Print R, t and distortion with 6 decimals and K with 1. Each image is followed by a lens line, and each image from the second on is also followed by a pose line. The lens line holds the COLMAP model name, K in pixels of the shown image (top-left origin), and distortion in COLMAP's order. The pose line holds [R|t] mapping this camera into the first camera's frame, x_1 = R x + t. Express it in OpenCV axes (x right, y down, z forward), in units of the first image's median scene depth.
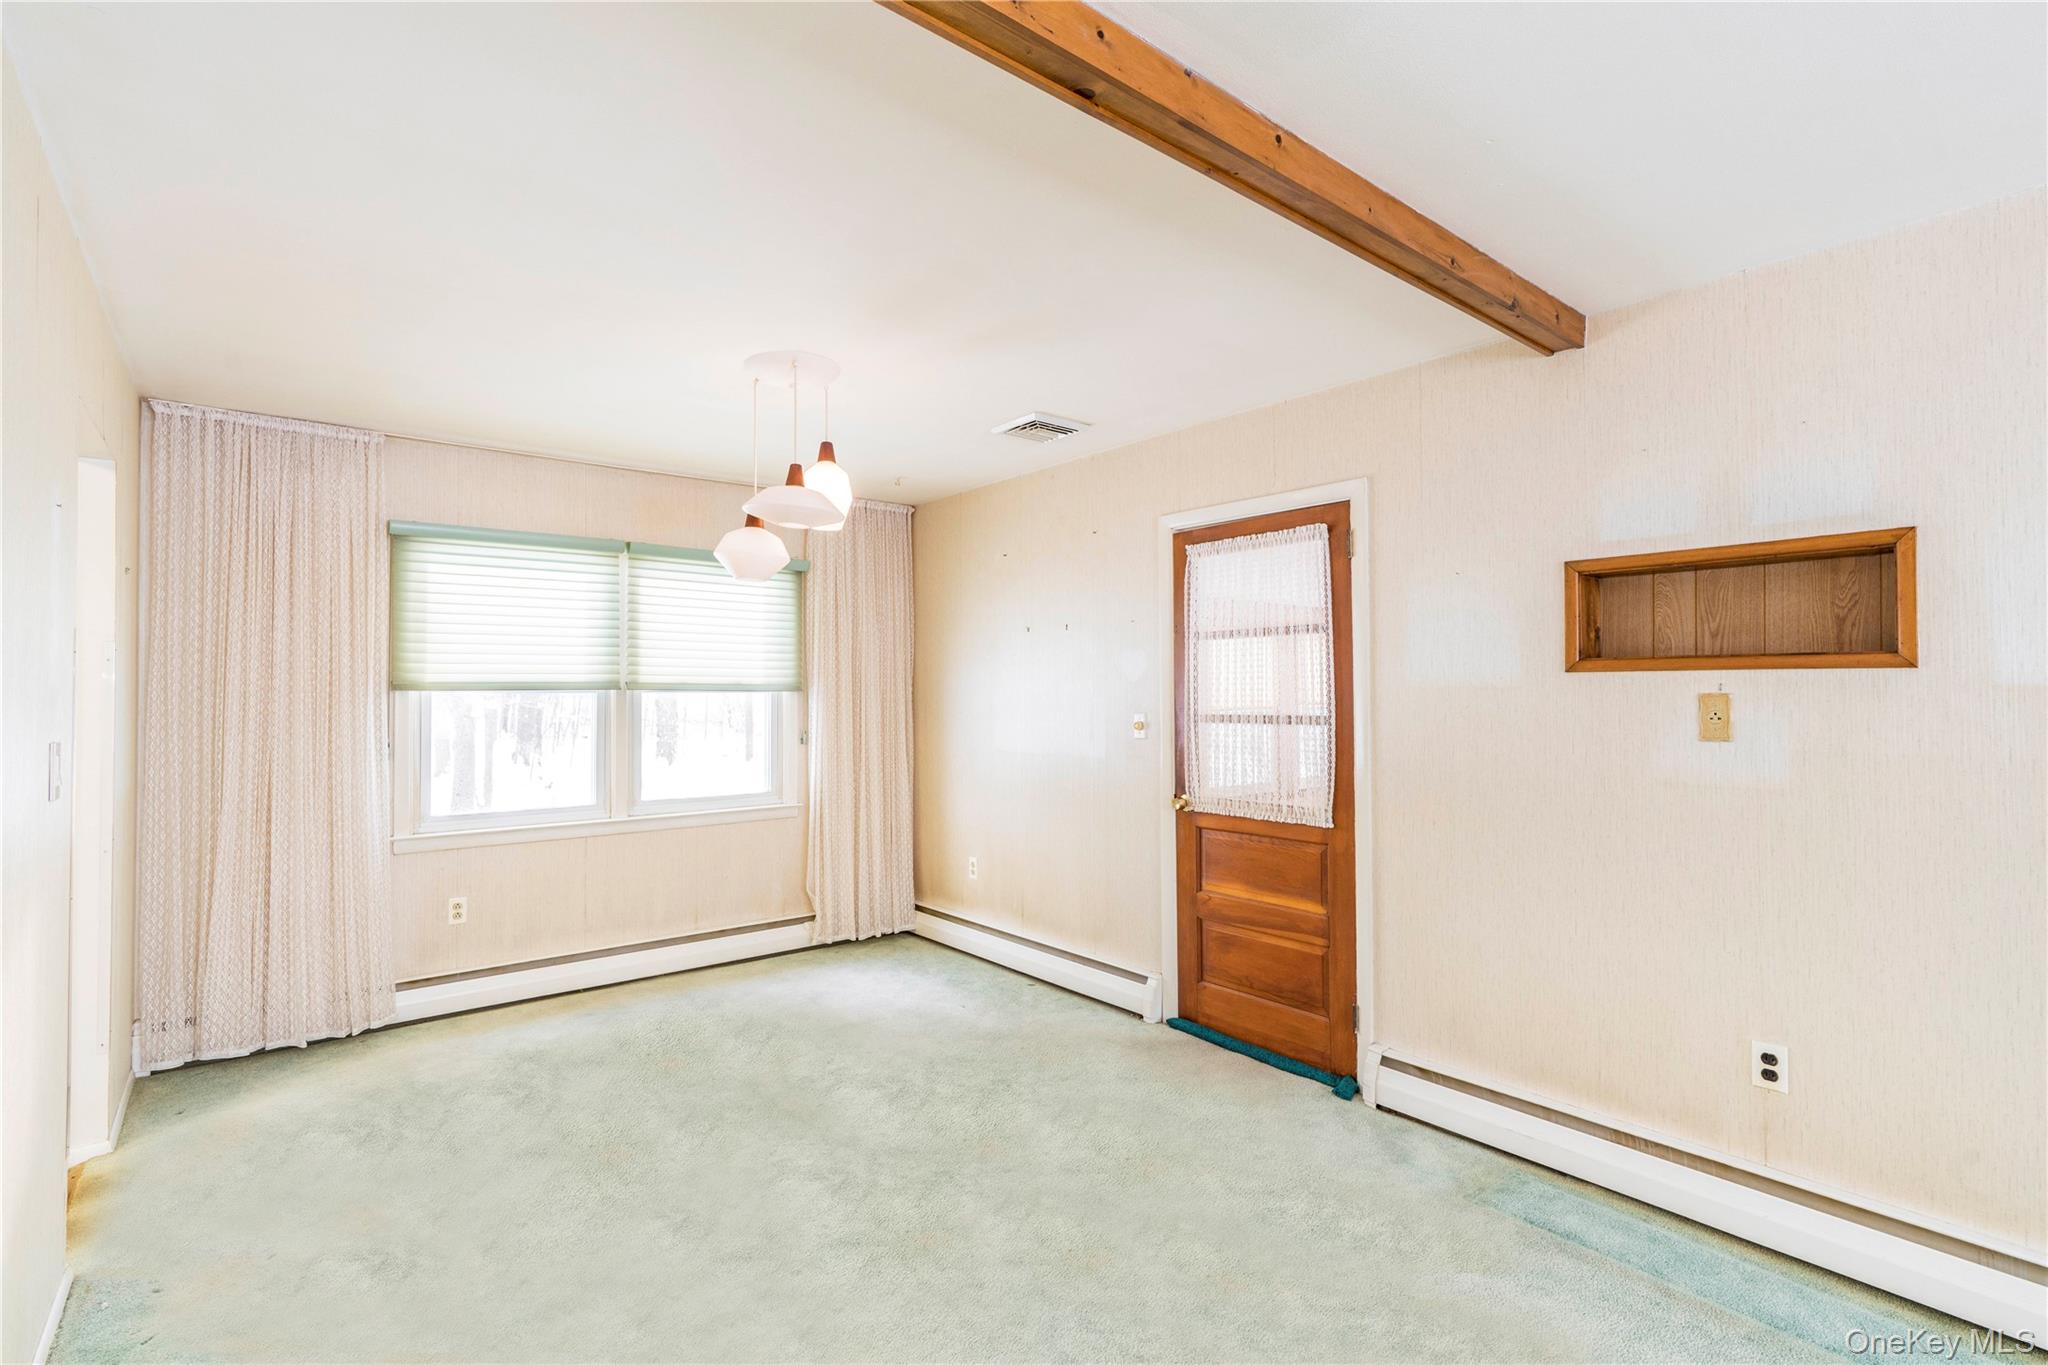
lens RADIAL K [[949.3, 0, 1036.7], [0, 949.3, 680.3], [0, 0, 1]] dist [-0.007070, 0.001040]
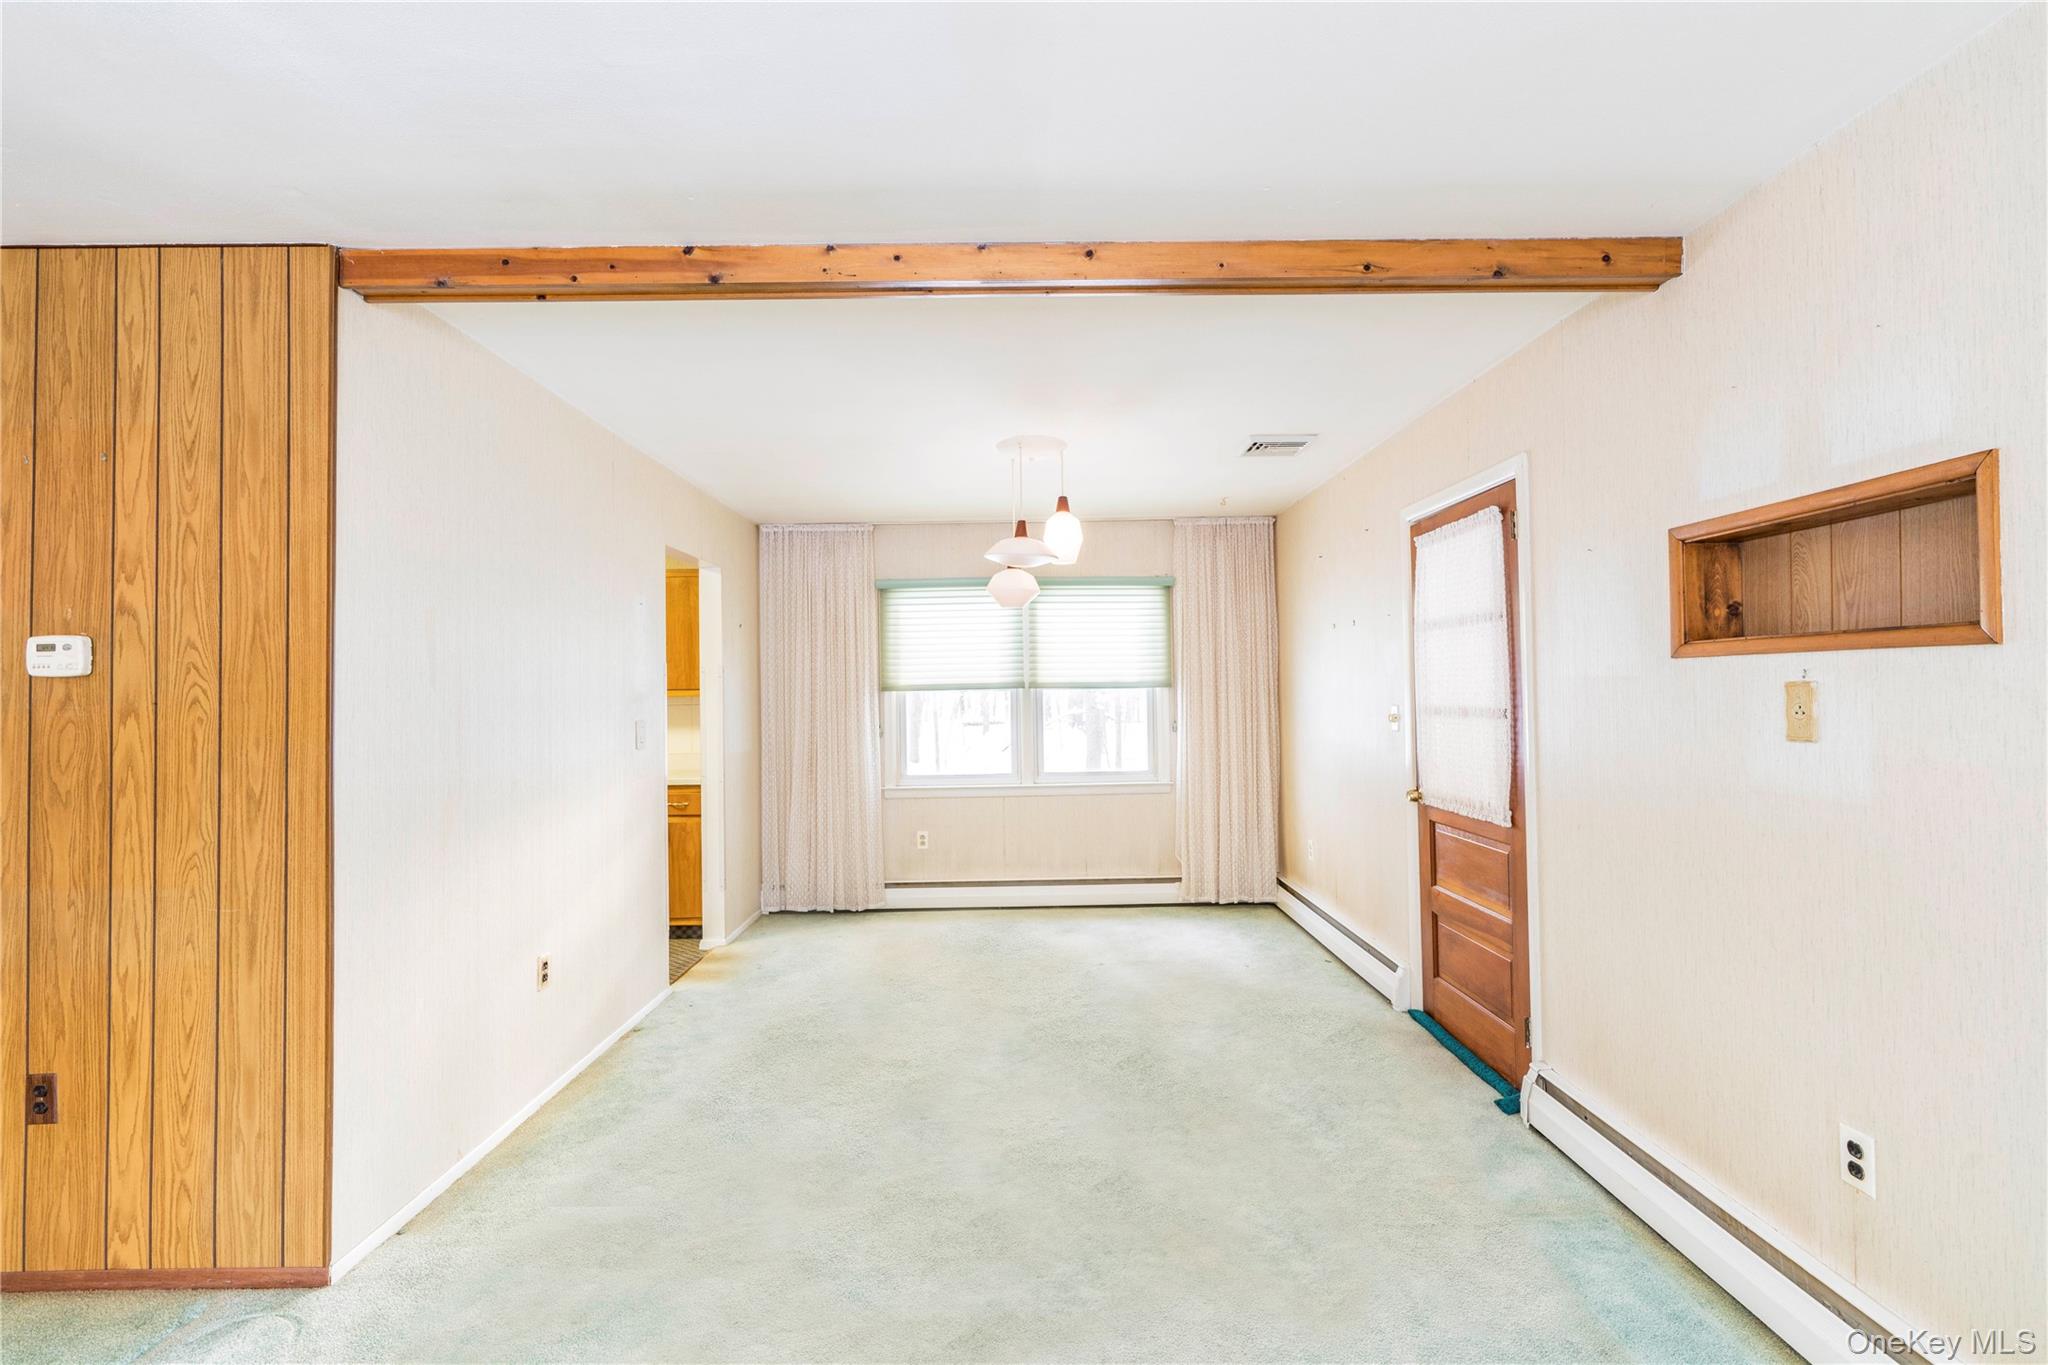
lens RADIAL K [[921.2, 0, 1034.3], [0, 921.2, 678.4], [0, 0, 1]] dist [-0.005419, 0.002723]
pose [[0.780910, -0.018842, -0.624360, 0.448750], [0.022247, 0.999750, -0.002346, -0.000716], [0.624248, -0.012058, 0.781133, -0.006908]]
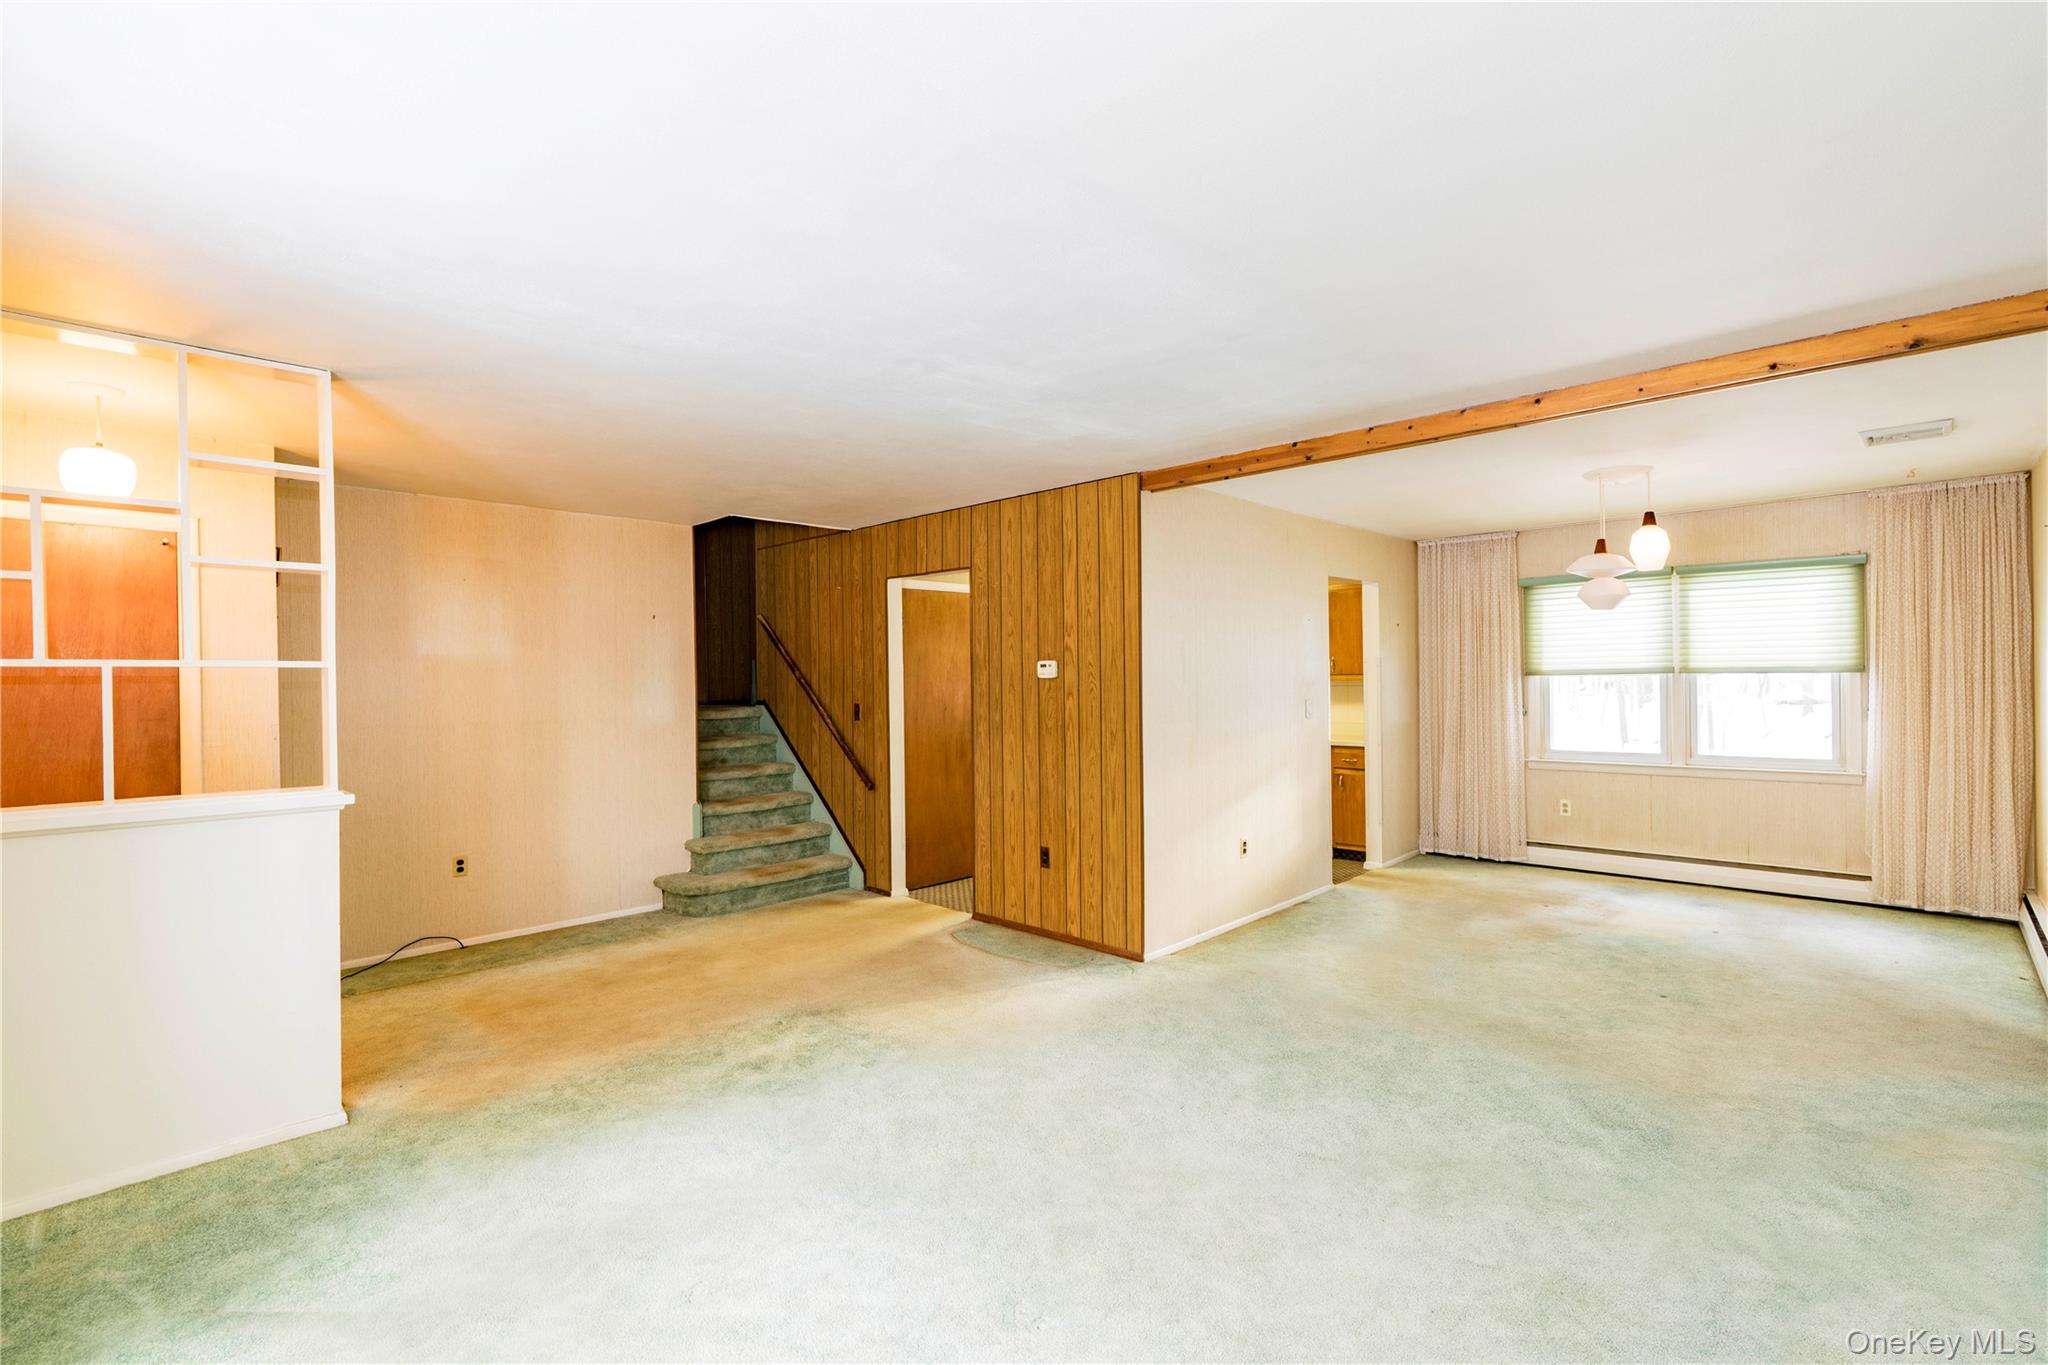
lens RADIAL K [[921.2, 0, 1031.5], [0, 921.2, 679.8], [0, 0, 1]] dist [-0.005419, 0.002723]
pose [[0.121535, 0.005444, -0.992572, 0.925063], [0.031275, 0.999467, 0.009311, -0.026493], [0.992094, -0.032174, 0.121300, -0.120564]]
